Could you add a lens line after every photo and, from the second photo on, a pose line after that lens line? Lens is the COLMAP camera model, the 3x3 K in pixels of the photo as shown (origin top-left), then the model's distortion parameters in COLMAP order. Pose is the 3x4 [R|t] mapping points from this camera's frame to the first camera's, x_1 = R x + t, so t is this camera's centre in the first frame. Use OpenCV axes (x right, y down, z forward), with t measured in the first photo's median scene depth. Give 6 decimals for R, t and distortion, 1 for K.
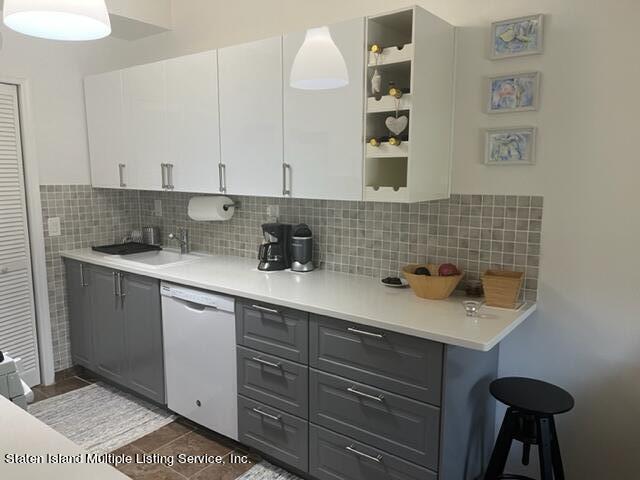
lens RADIAL K [[483.3, 0, 318.4], [0, 483.3, 246.0], [0, 0, 1]] dist [0.058165, -0.084650]
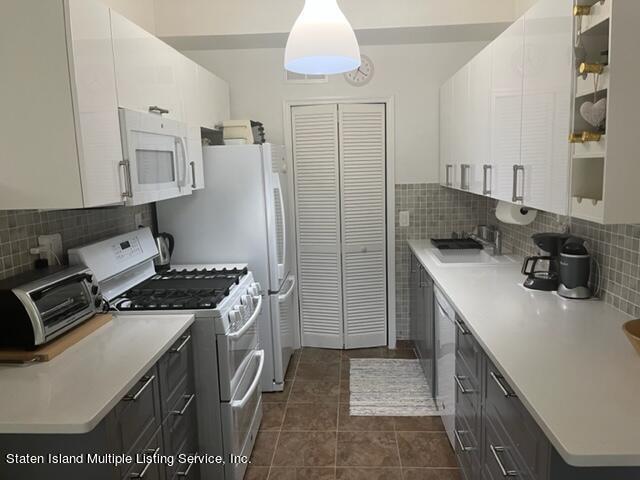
lens RADIAL K [[486.6, 0, 323.8], [0, 486.6, 239.0], [0, 0, 1]] dist [0.064860, -0.083889]
pose [[0.557482, 0.105609, -0.823444, 0.356332], [-0.097924, 0.993317, 0.061100, -0.046988], [0.824393, 0.046573, 0.564098, 0.185002]]
